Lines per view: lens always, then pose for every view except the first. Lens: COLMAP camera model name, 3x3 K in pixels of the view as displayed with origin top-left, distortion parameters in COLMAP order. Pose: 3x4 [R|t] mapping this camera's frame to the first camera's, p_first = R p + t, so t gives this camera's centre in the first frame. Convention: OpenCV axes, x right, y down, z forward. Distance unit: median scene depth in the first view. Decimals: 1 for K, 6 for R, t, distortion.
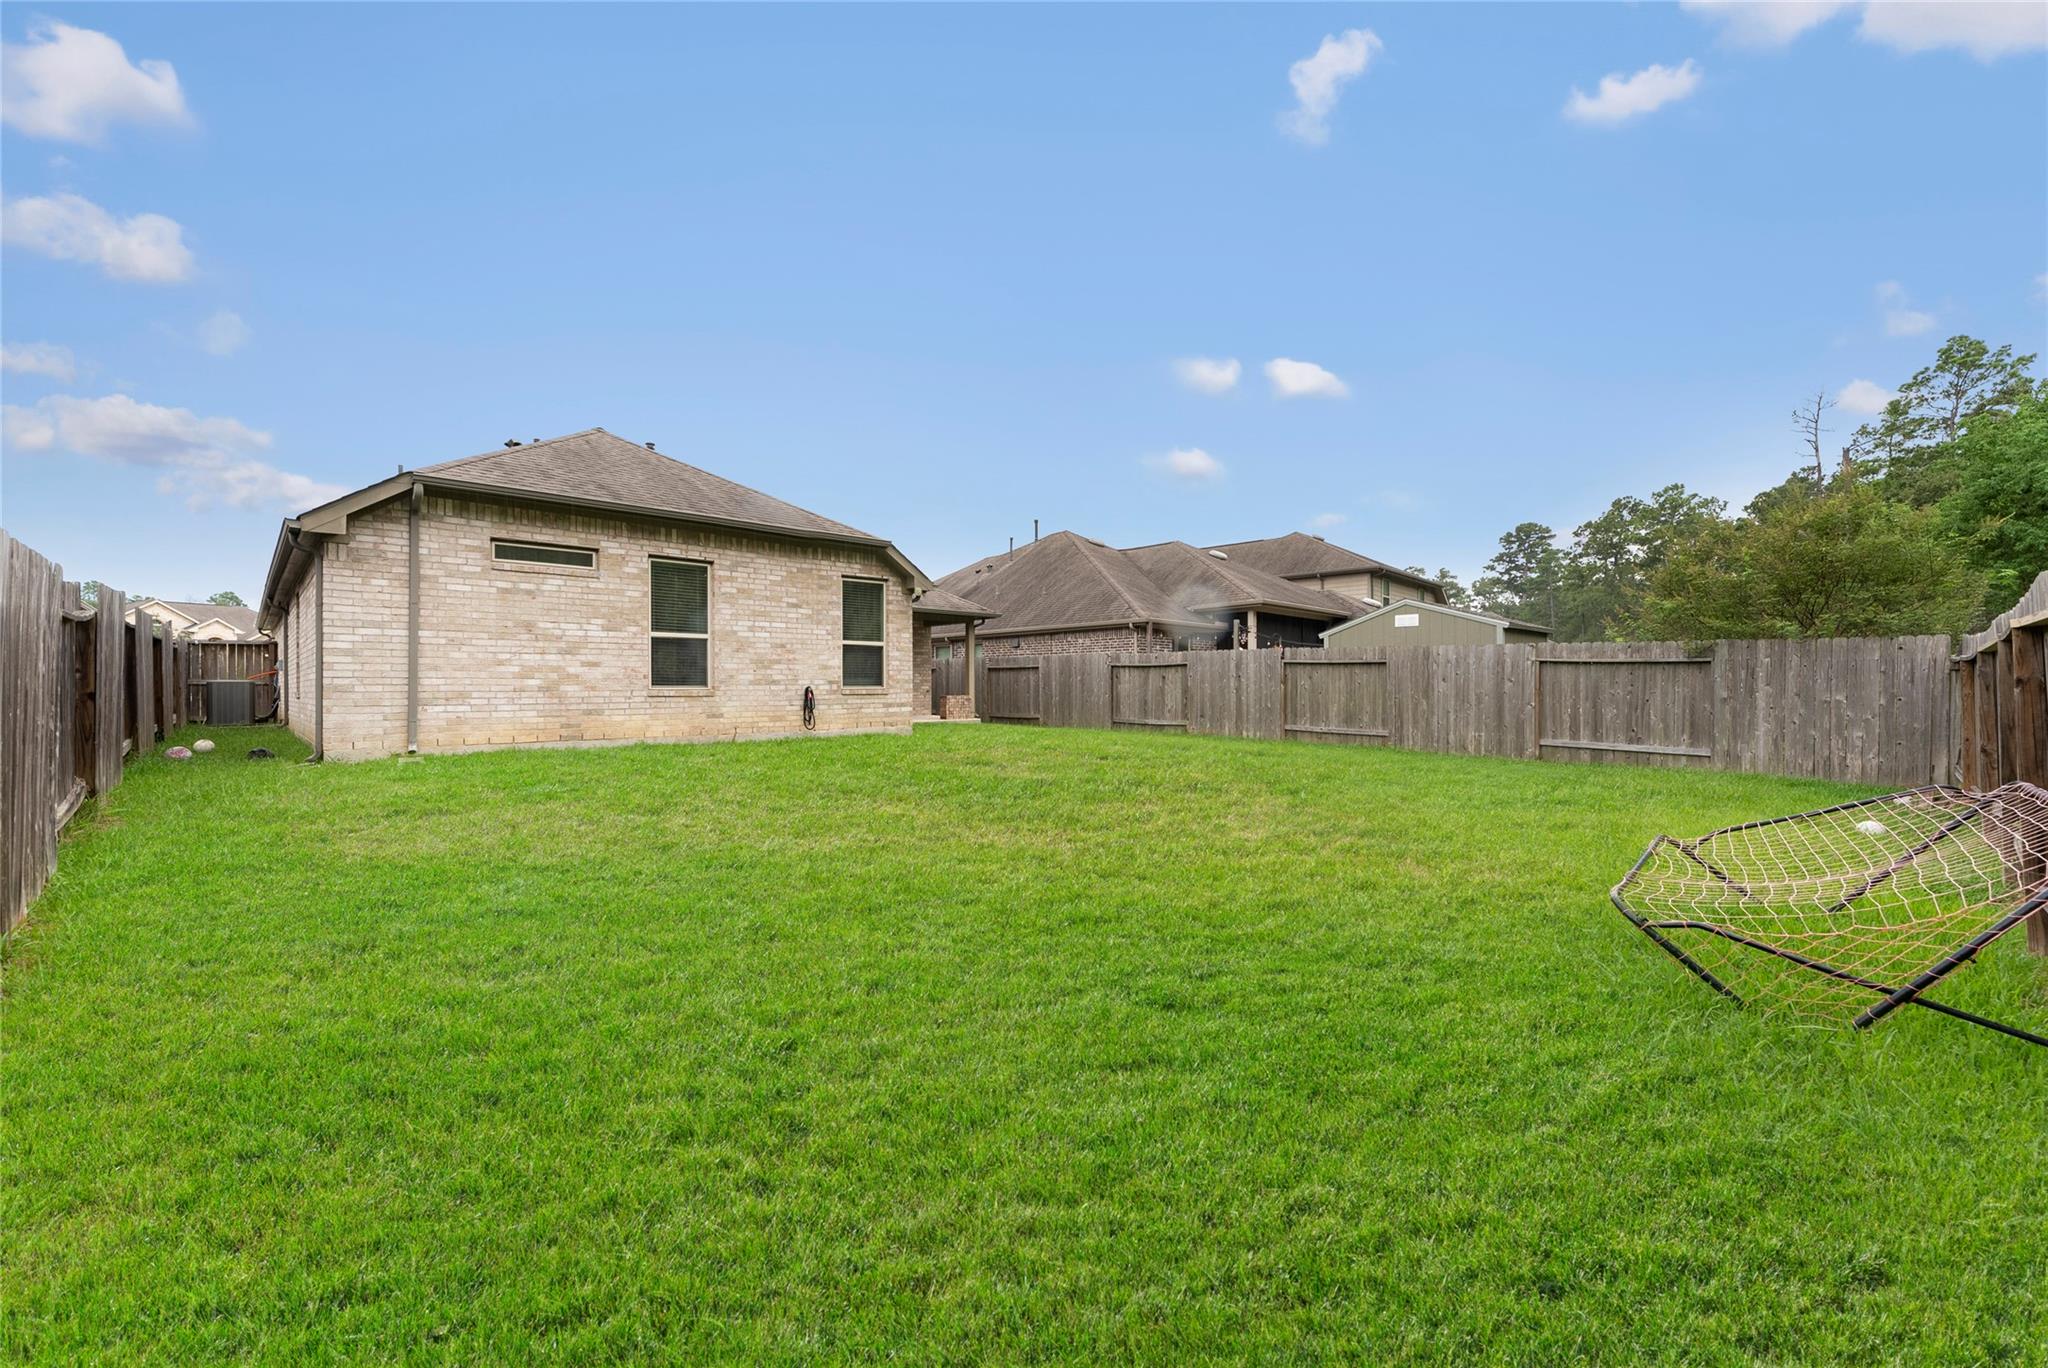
lens RADIAL K [[836.5, 0, 1026.2], [0, 836.5, 677.2], [0, 0, 1]] dist [0.000332, 0.000046]
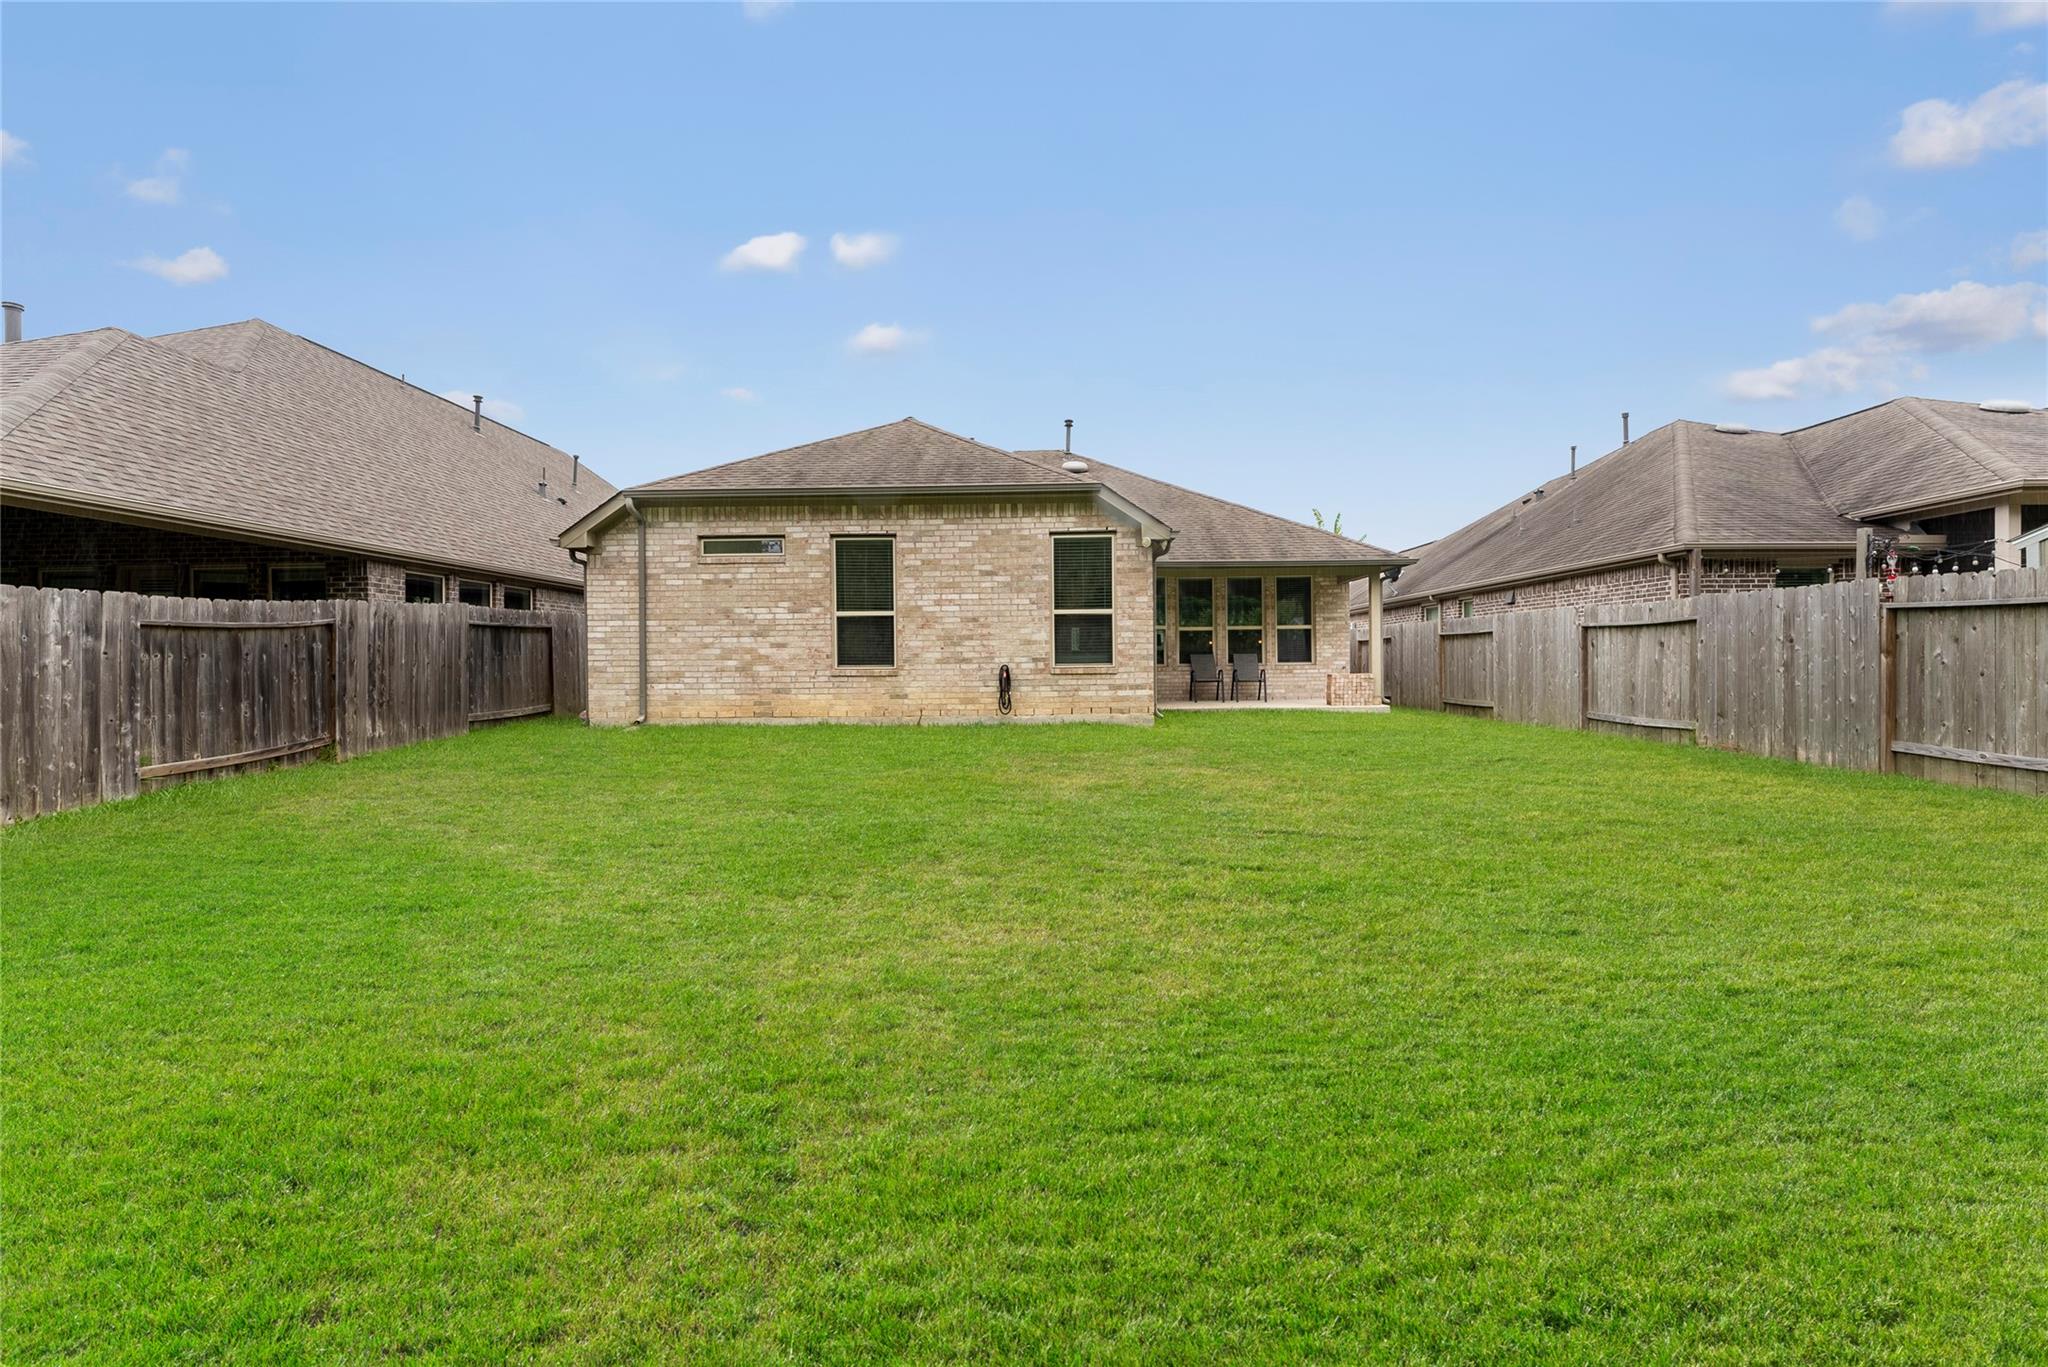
lens RADIAL K [[836.5, 0, 1026.2], [0, 836.5, 676.7], [0, 0, 1]] dist [0.000332, 0.000046]
pose [[0.697211, 0.007254, -0.716829, 0.394604], [0.015444, 0.999565, 0.025137, 0.001916], [0.716700, -0.028596, 0.696795, 0.422914]]
